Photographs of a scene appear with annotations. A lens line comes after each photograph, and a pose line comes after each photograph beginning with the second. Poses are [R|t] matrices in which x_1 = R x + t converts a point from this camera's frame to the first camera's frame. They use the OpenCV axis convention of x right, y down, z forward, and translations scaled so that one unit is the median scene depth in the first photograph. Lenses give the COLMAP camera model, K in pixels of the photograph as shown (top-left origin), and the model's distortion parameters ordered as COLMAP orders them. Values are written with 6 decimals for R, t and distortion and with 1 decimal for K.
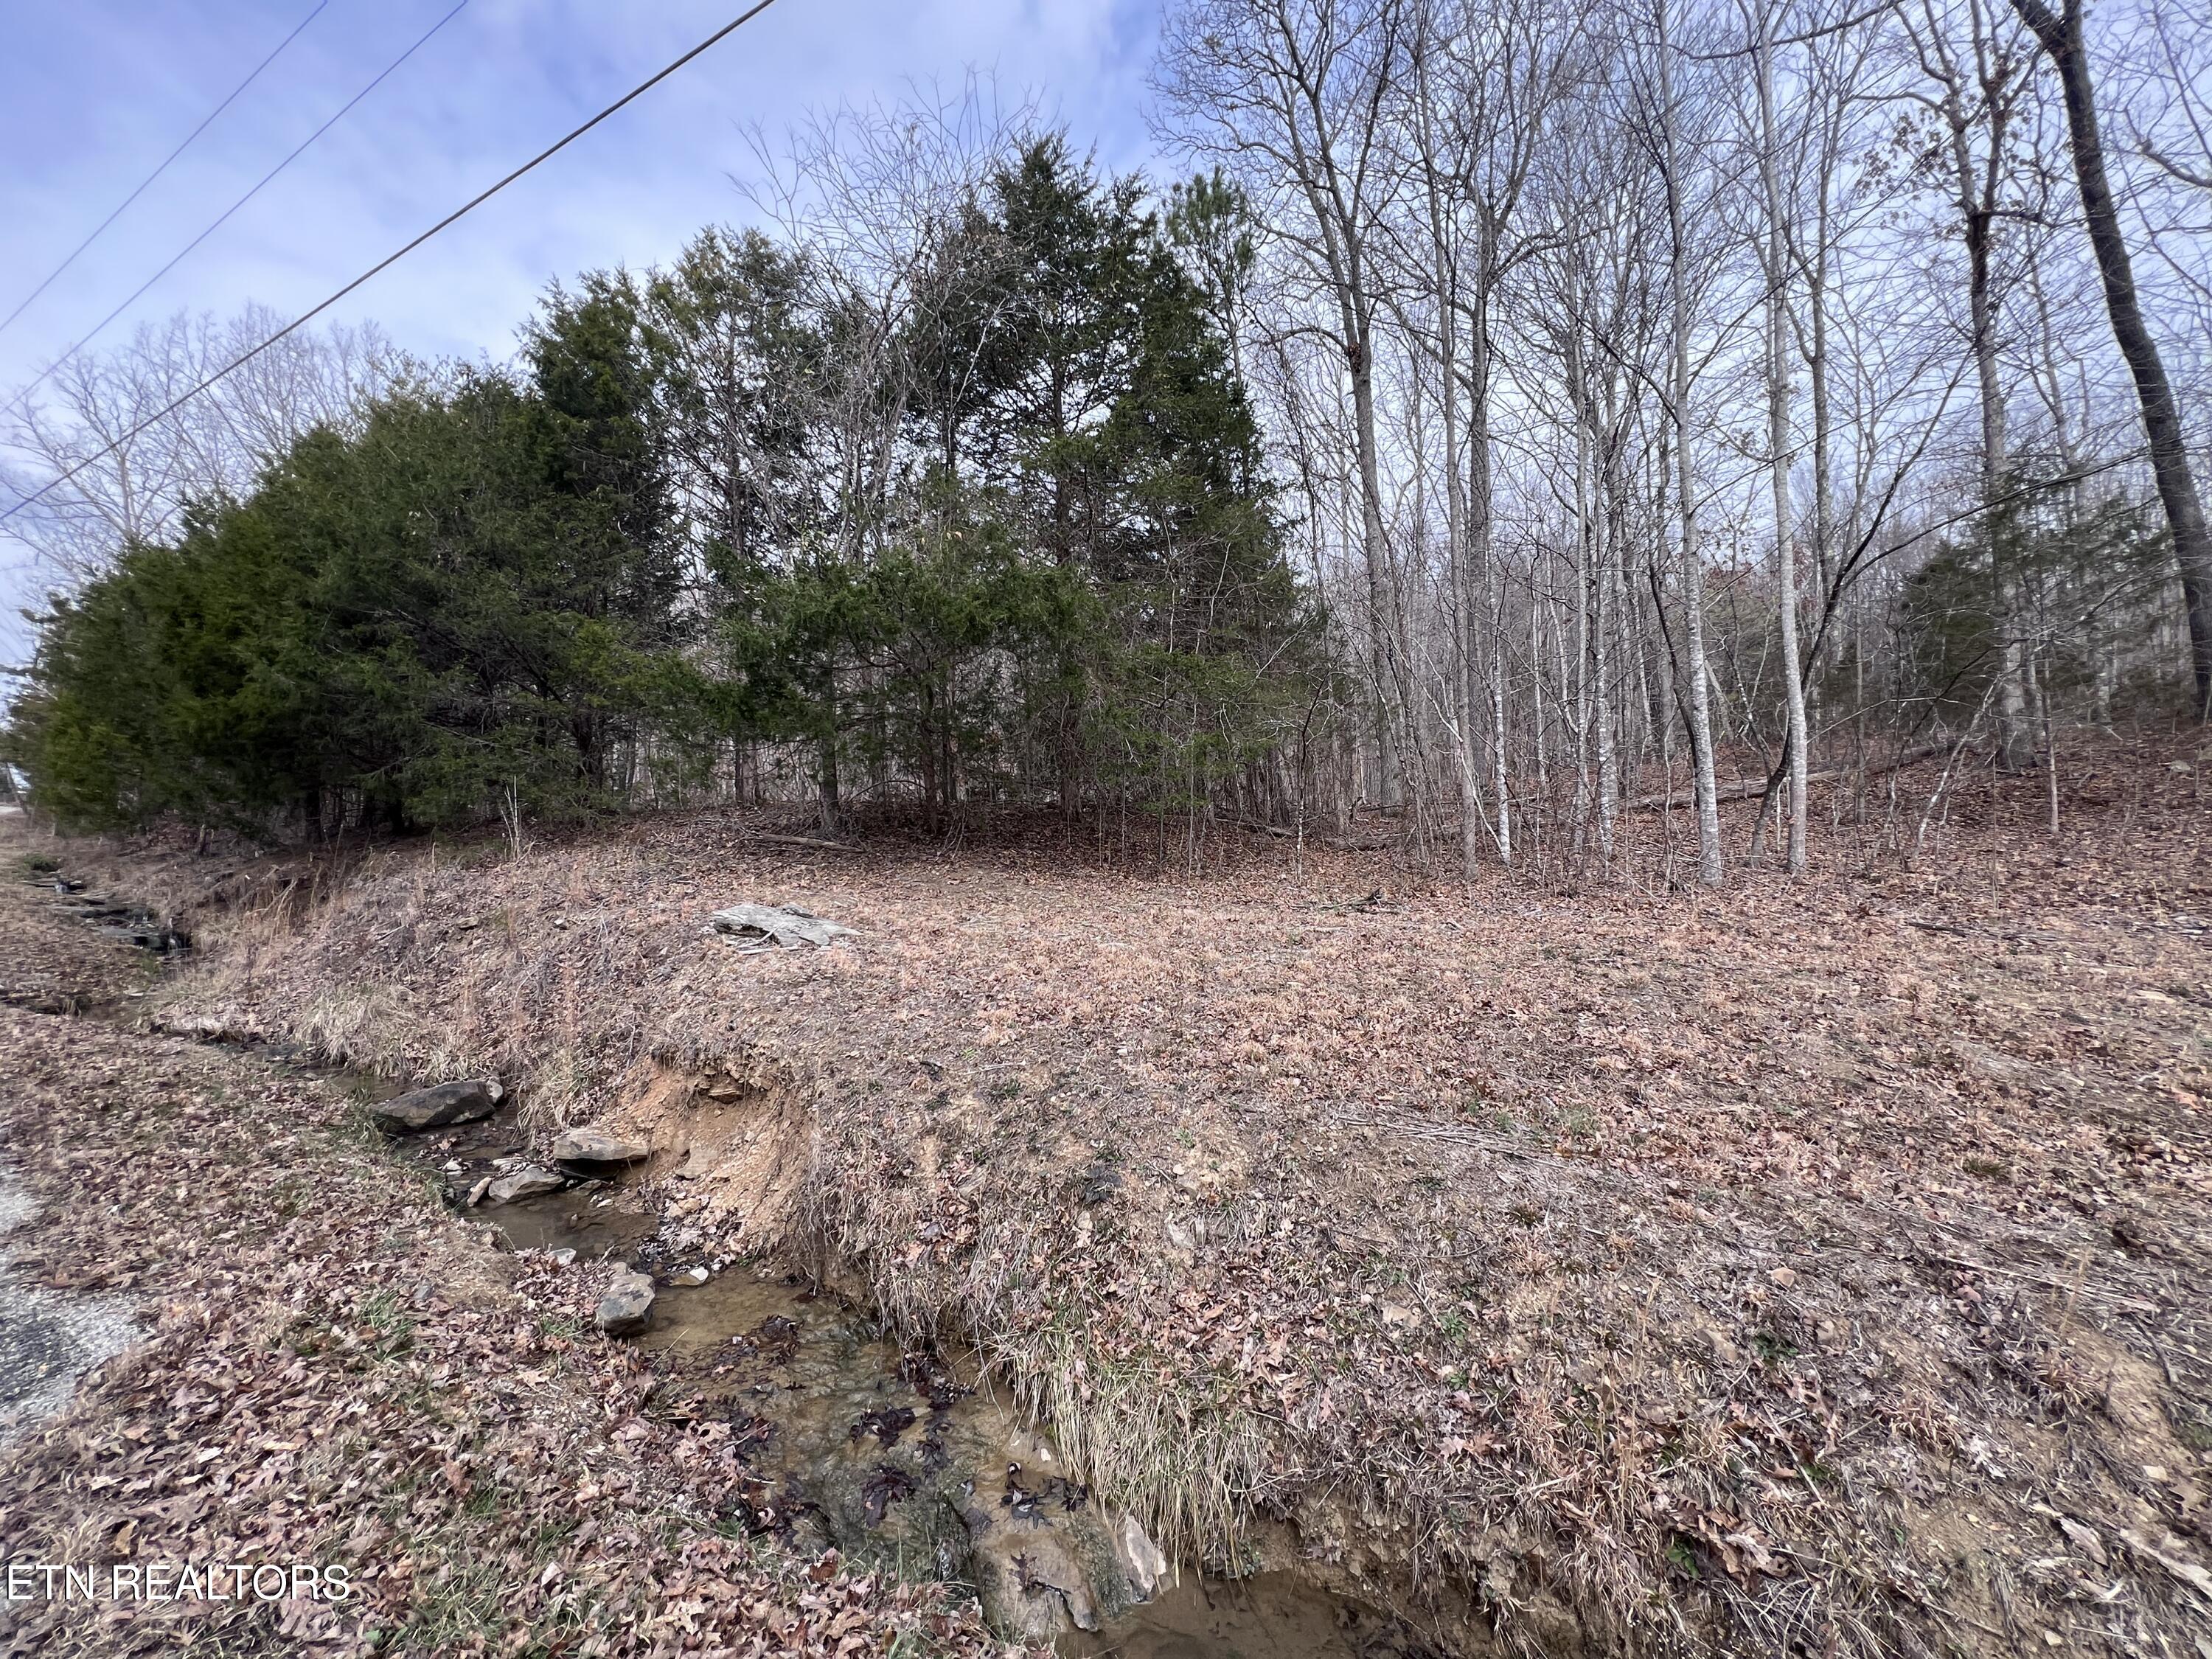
lens RADIAL K [[885.4, 0, 1099.0], [0, 885.4, 821.2], [0, 0, 1]] dist [0.000670, 0.000117]
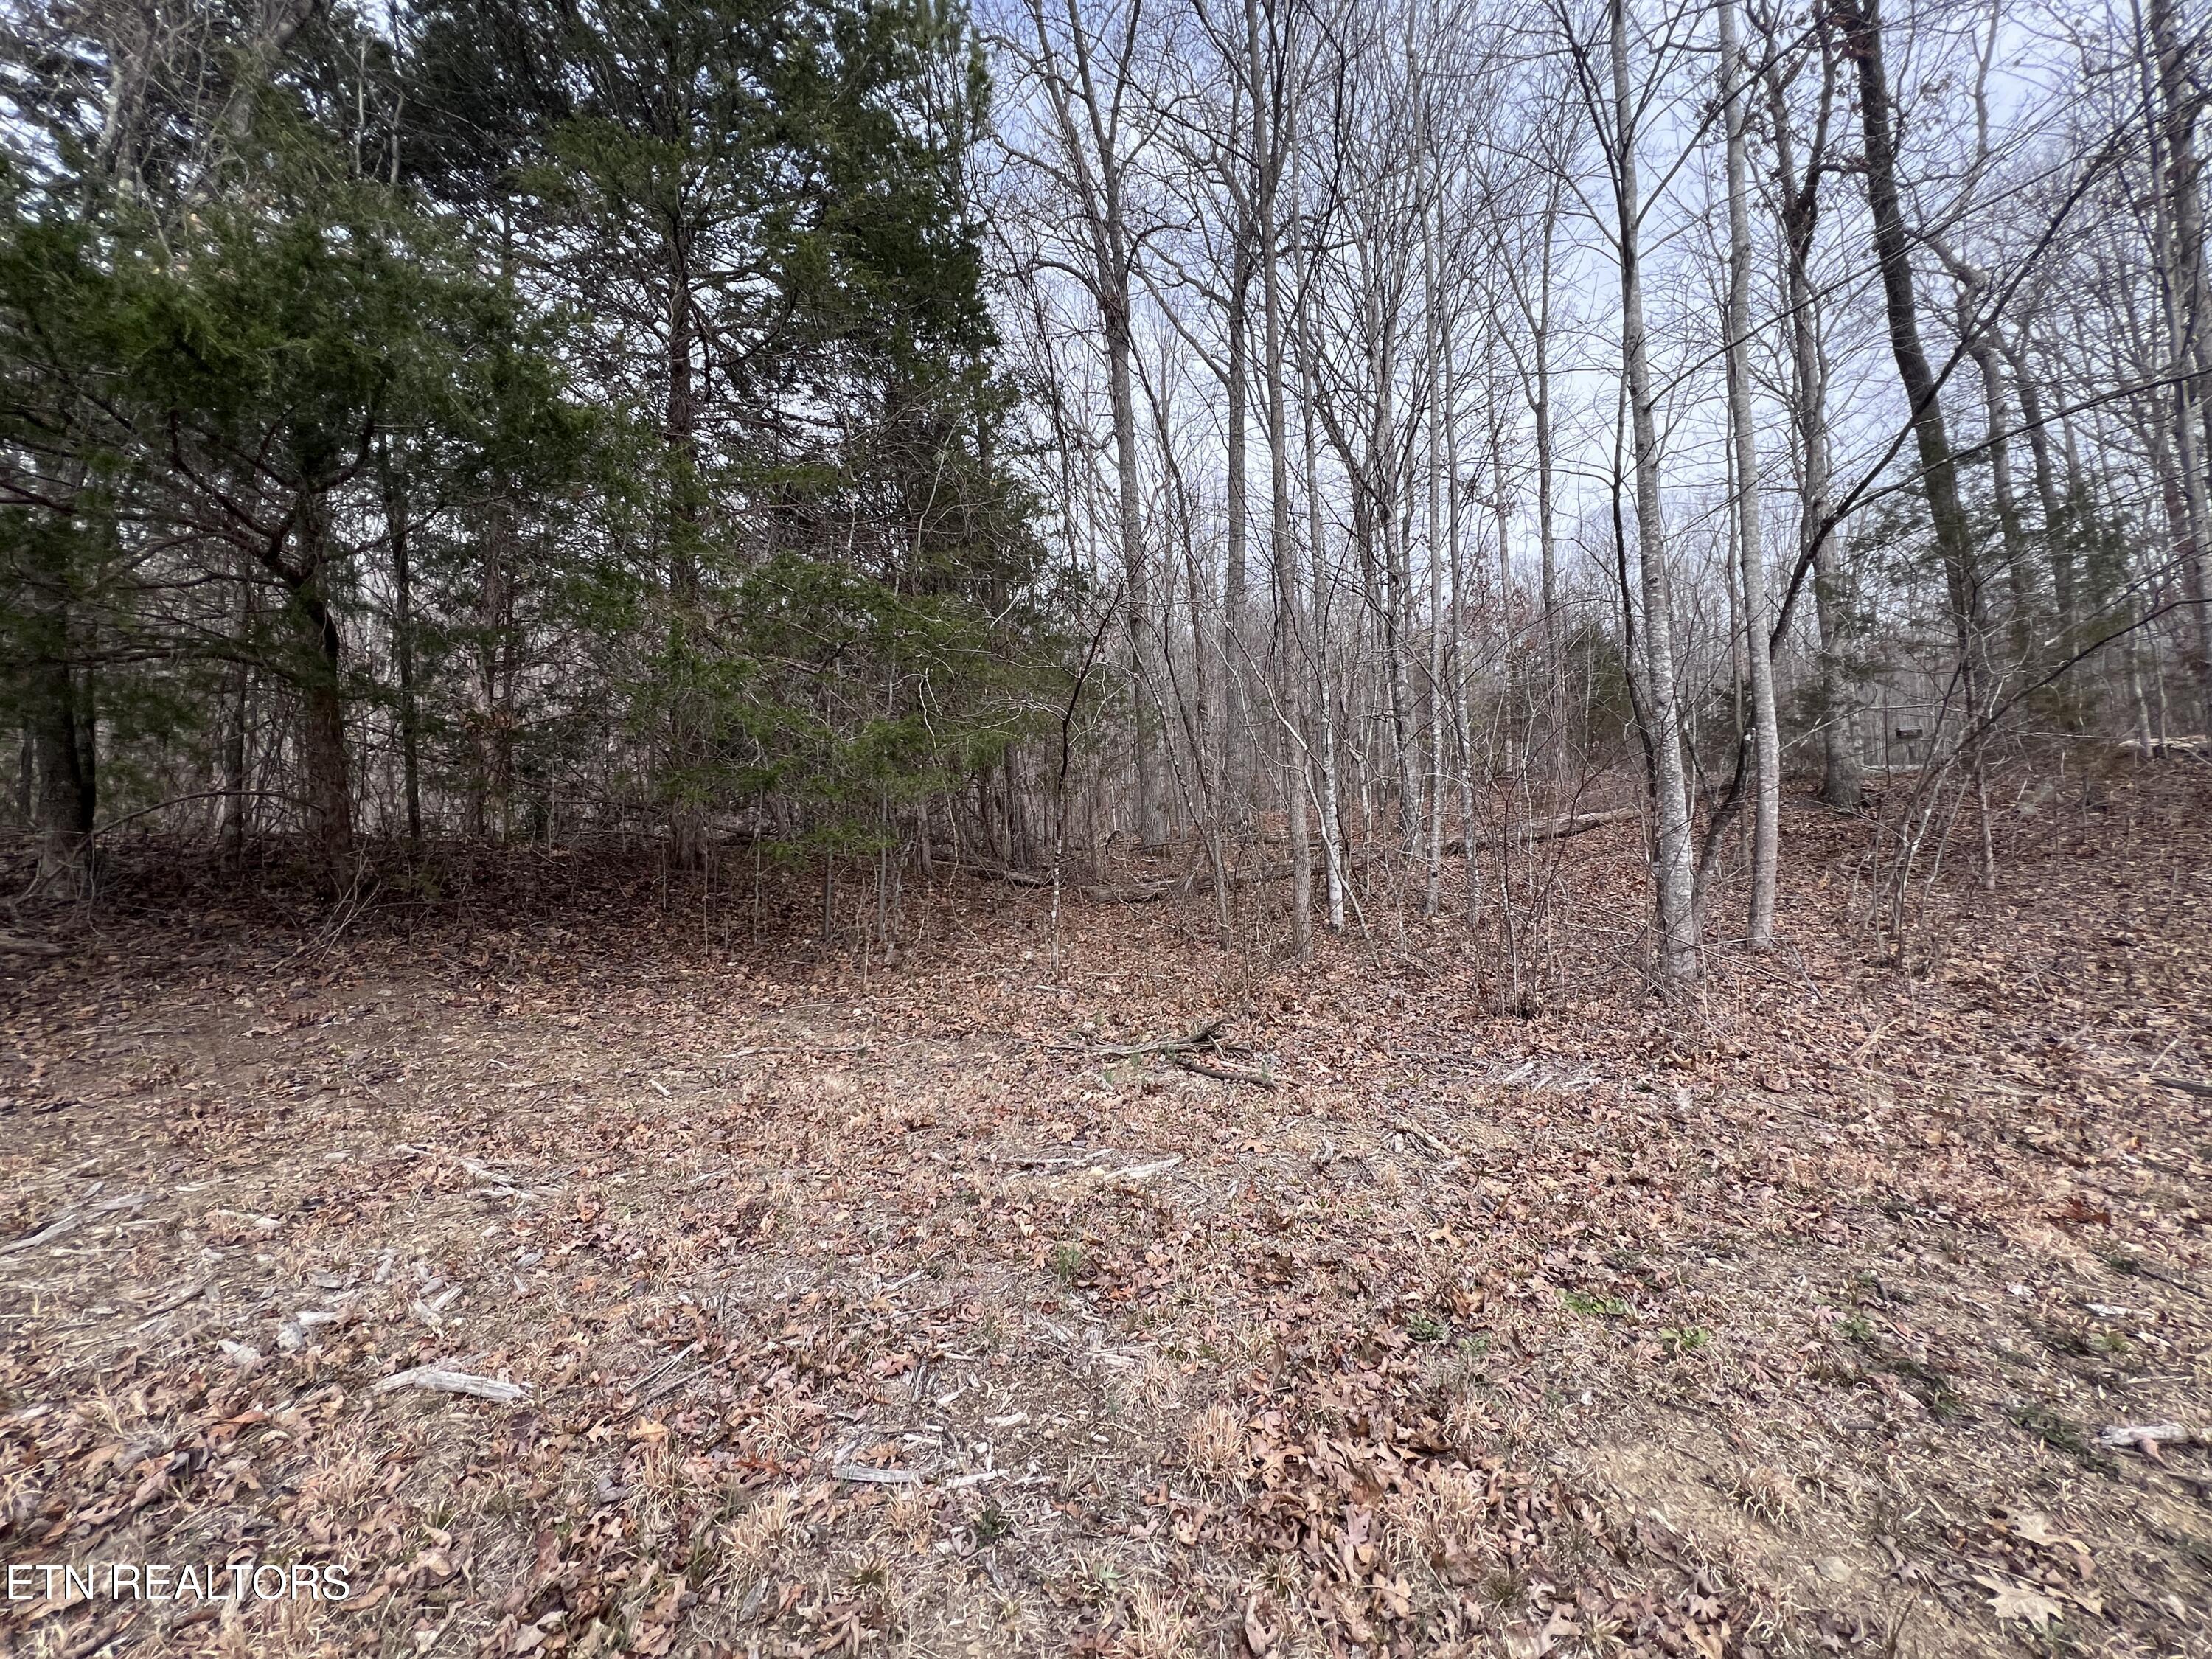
lens RADIAL K [[885.4, 0, 1096.2], [0, 885.4, 839.1], [0, 0, 1]] dist [0.000670, 0.000117]
pose [[0.959913, 0.005676, 0.280241, 0.068249], [-0.001448, 0.999882, -0.015291, -0.011631], [-0.280295, 0.014272, 0.959808, 0.336881]]
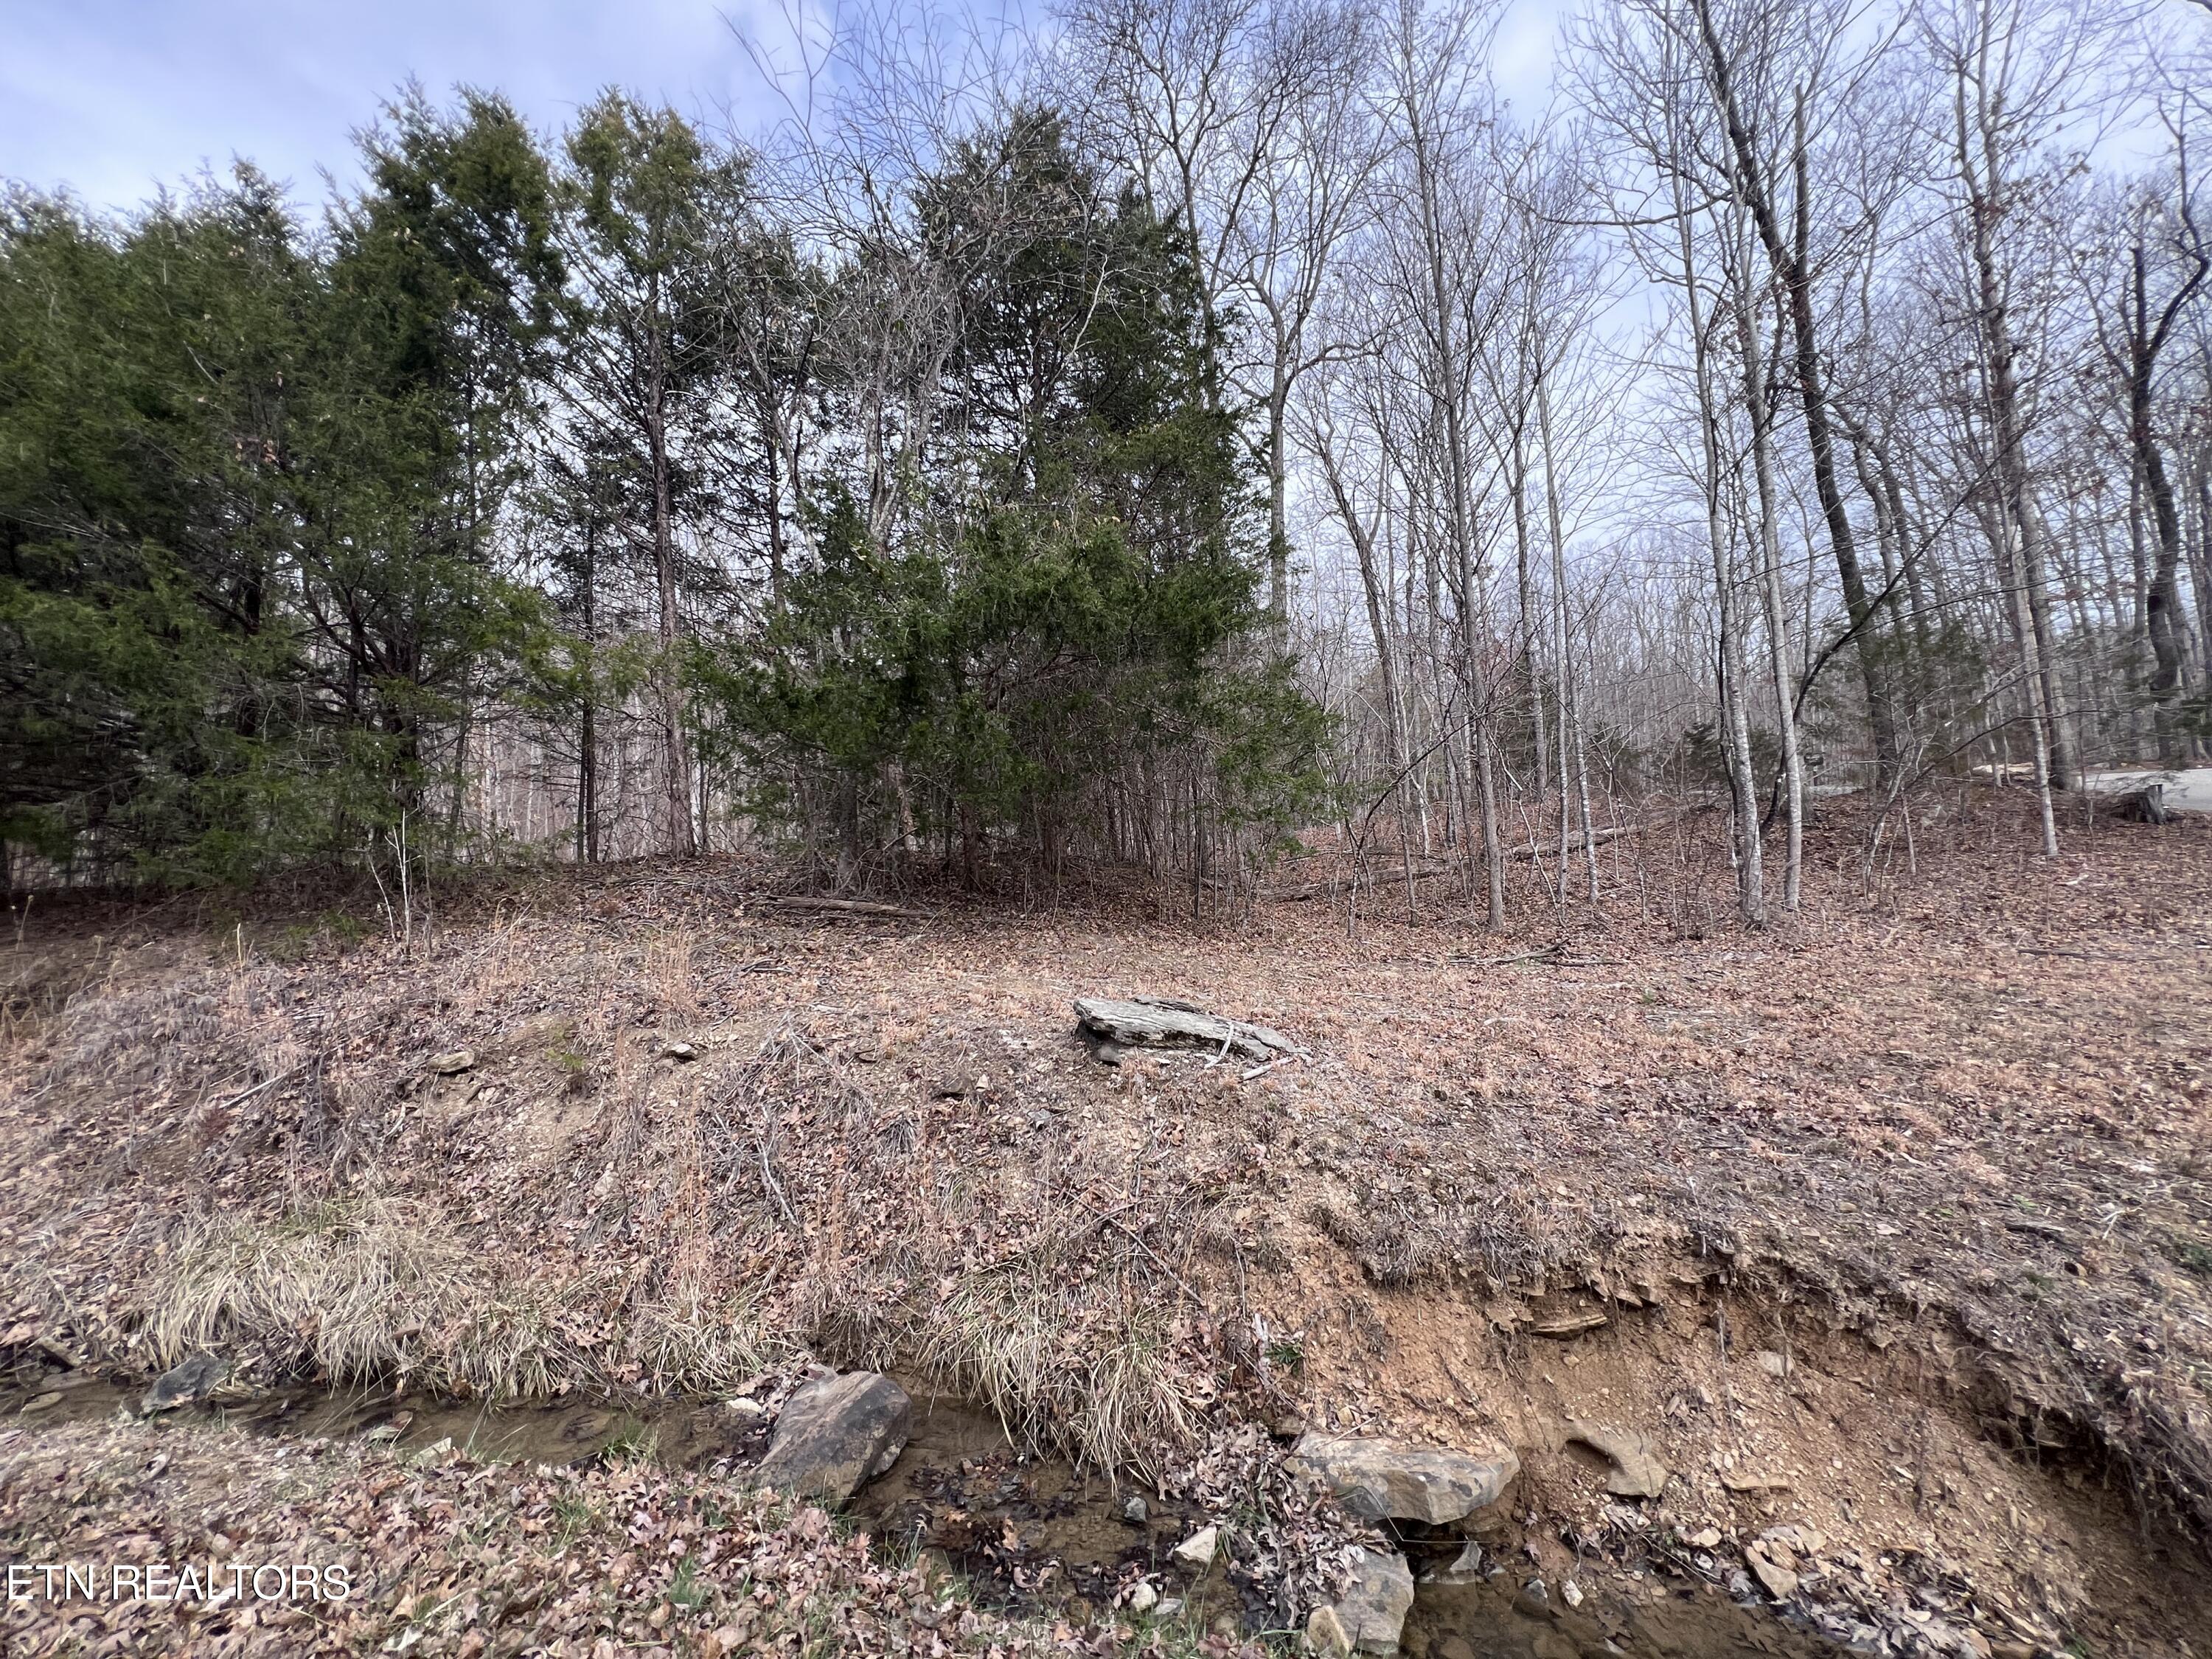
lens RADIAL K [[885.4, 0, 1114.8], [0, 885.4, 823.6], [0, 0, 1]] dist [0.000670, 0.000117]
pose [[0.931025, 0.006792, 0.364891, -0.308239], [0.014678, 0.998321, -0.056034, -0.000143], [-0.364659, 0.057525, 0.929362, 0.178408]]
